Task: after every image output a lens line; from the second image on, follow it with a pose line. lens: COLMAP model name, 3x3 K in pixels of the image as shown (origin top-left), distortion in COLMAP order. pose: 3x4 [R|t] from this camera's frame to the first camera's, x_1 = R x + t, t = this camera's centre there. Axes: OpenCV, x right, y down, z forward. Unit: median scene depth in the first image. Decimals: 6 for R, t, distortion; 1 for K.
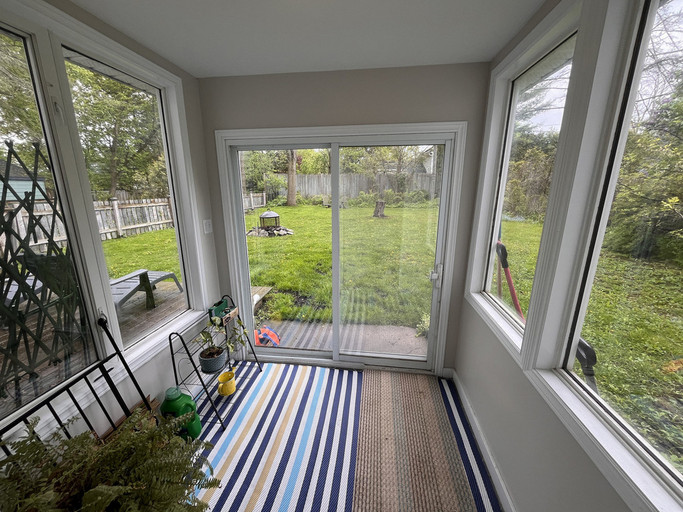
lens RADIAL K [[276.5, 0, 340.8], [0, 276.5, 255.6], [0, 0, 1]] dist [0.001661, 0.000198]
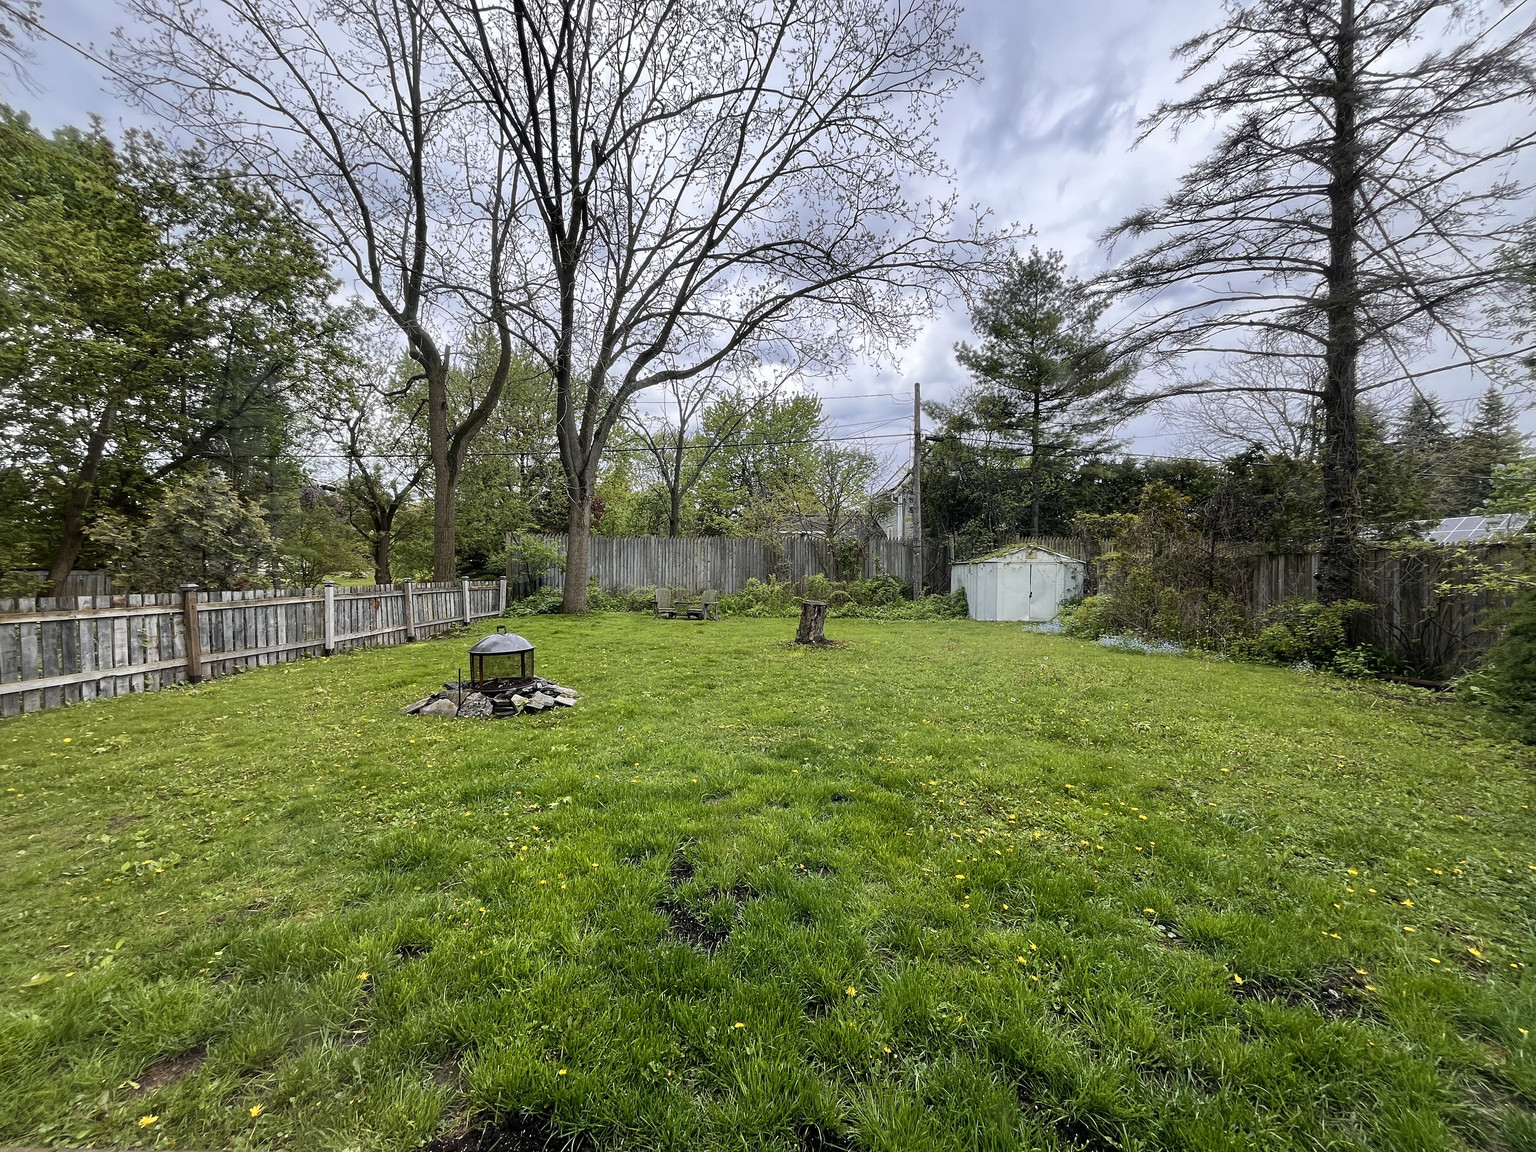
lens RADIAL K [[621.8, 0, 762.9], [0, 621.8, 573.6], [0, 0, 1]] dist [0.001661, 0.000198]
pose [[0.992697, 0.007072, 0.120425, -0.030355], [0.021465, 0.971994, -0.234024, -0.035930], [-0.118708, 0.234900, 0.964744, 0.168426]]
